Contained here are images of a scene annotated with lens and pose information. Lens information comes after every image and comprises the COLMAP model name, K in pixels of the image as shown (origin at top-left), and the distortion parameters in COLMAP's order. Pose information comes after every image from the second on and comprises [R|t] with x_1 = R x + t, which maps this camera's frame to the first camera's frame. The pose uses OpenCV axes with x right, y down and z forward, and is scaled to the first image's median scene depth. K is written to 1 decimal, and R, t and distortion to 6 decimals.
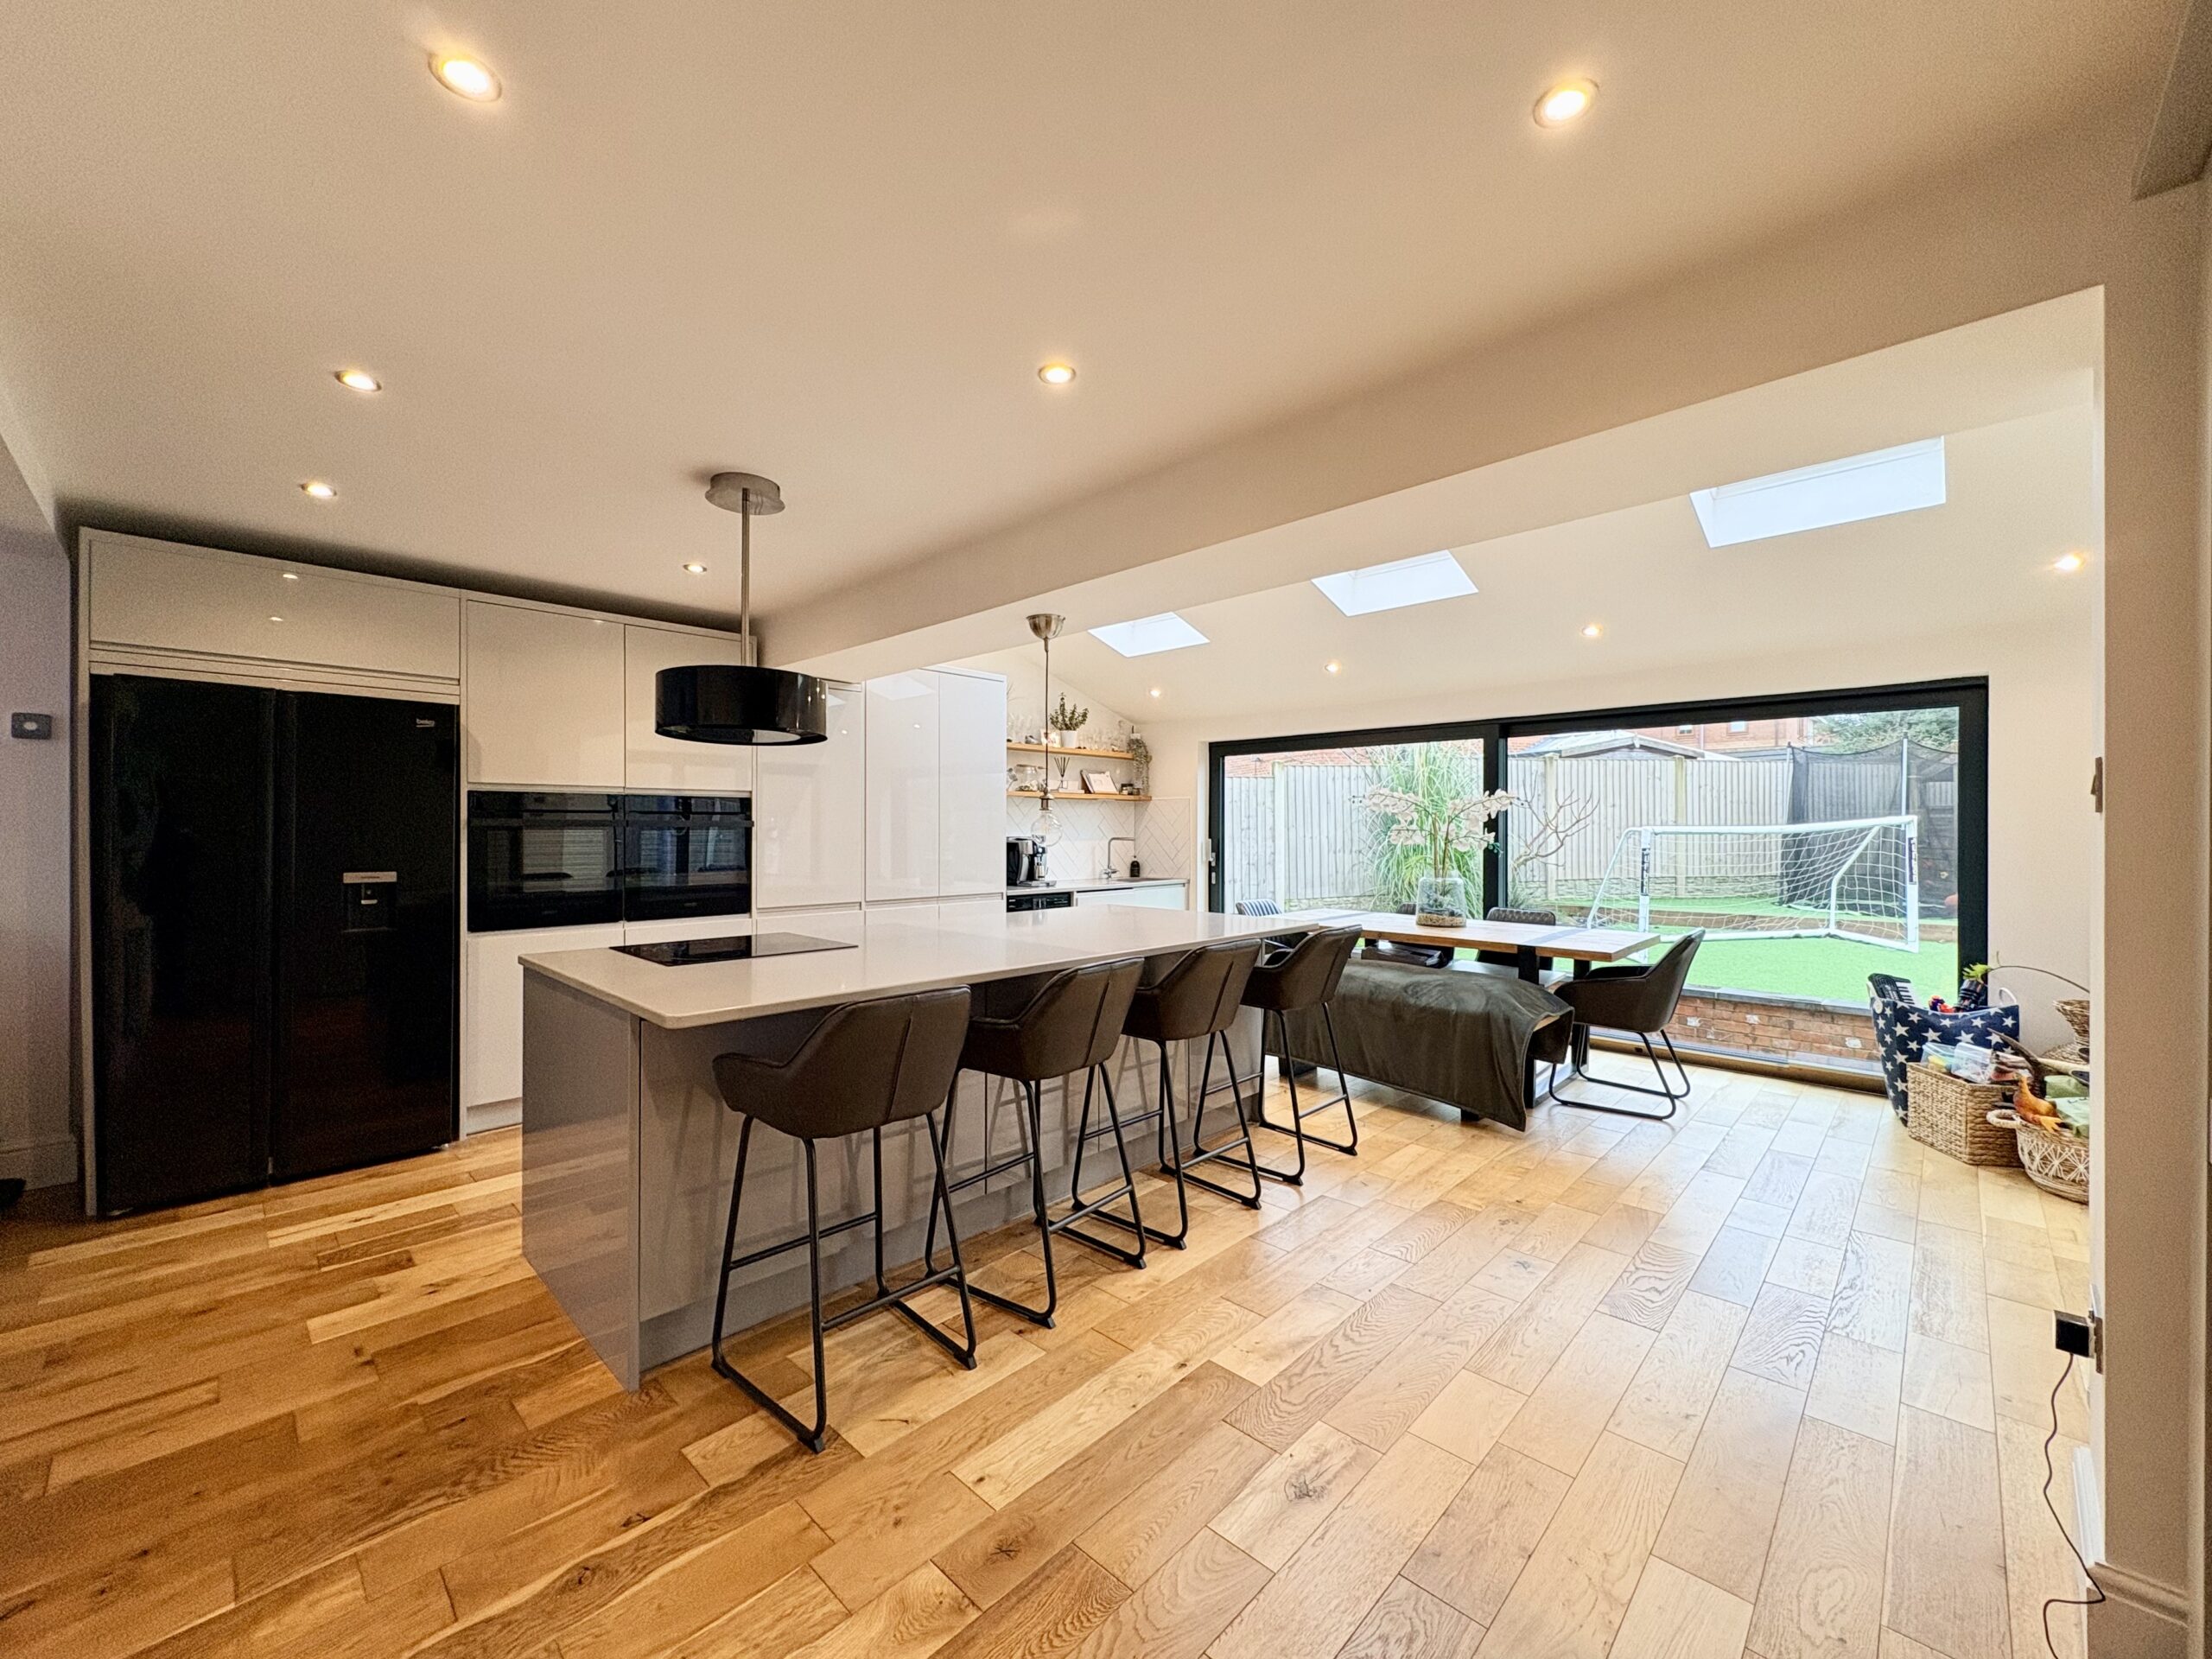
lens RADIAL K [[875.9, 0, 1106.6], [0, 875.9, 829.1], [0, 0, 1]] dist [0.000472, -0.000073]
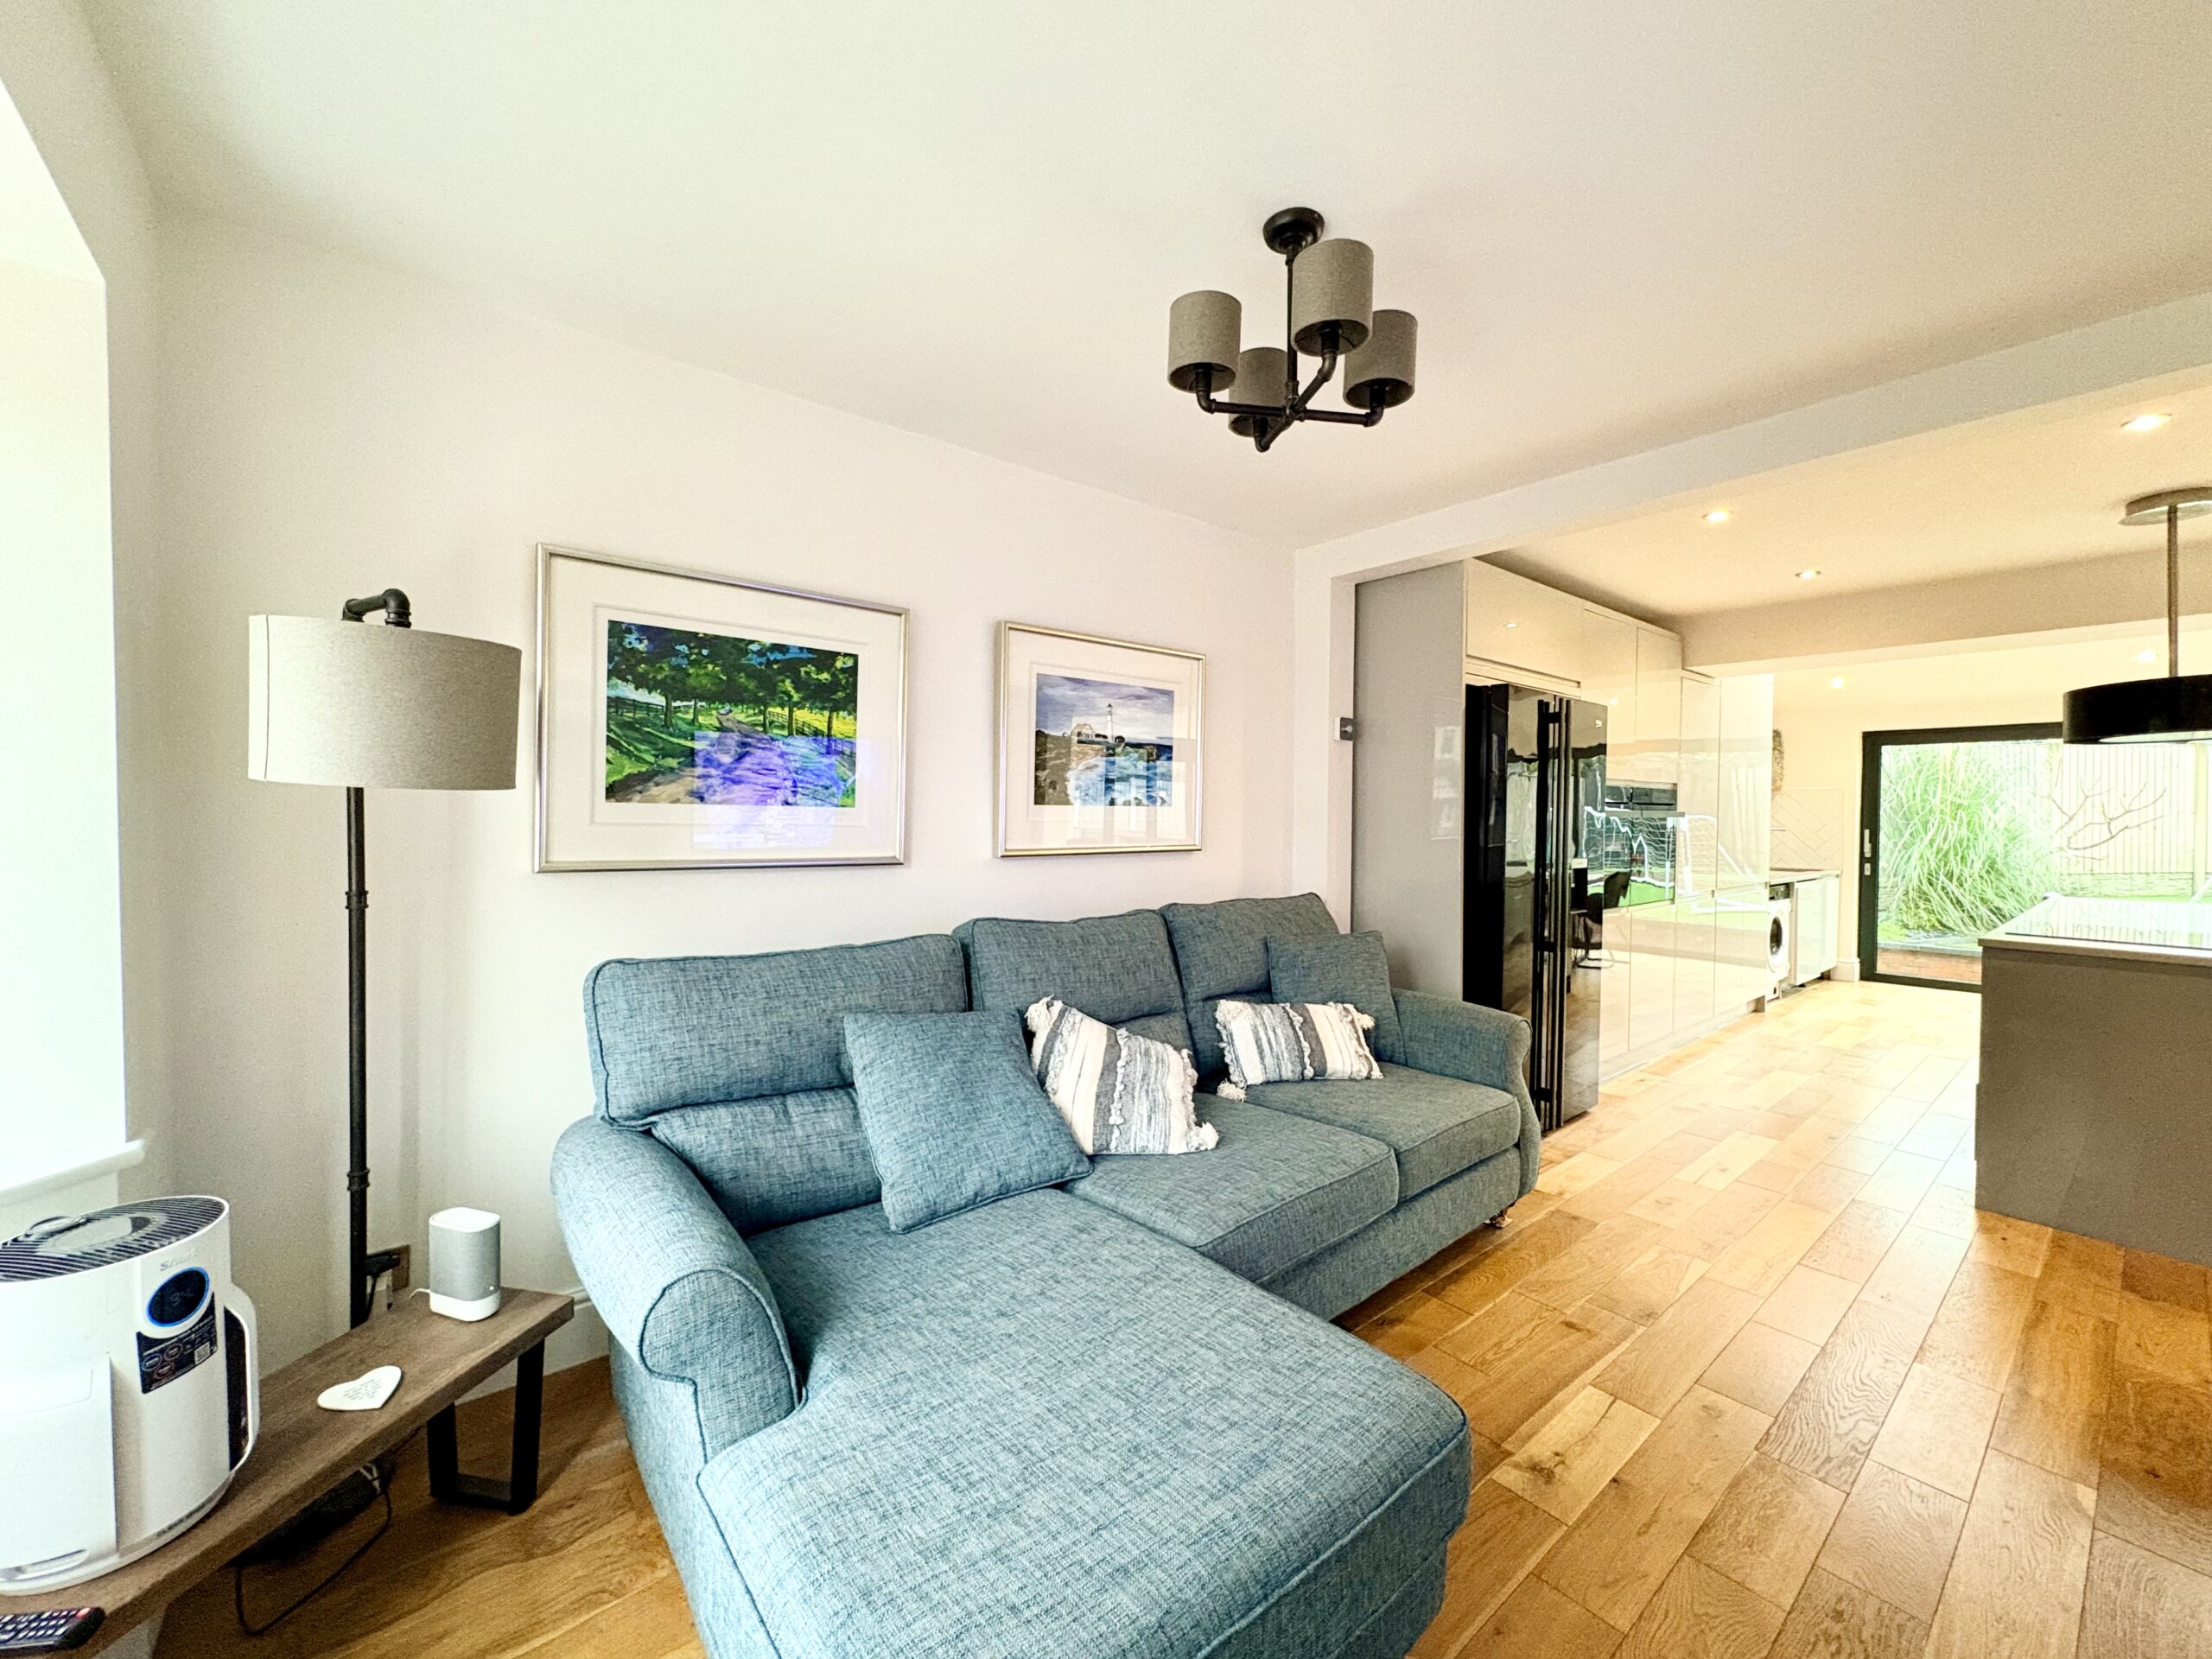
lens RADIAL K [[875.9, 0, 1106.6], [0, 875.9, 829.1], [0, 0, 1]] dist [0.000472, -0.000073]
pose [[0.993251, 0.010398, -0.115517, -0.951787], [-0.008097, 0.999760, 0.020370, -0.004124], [0.115701, -0.019297, 0.993097, -0.123633]]
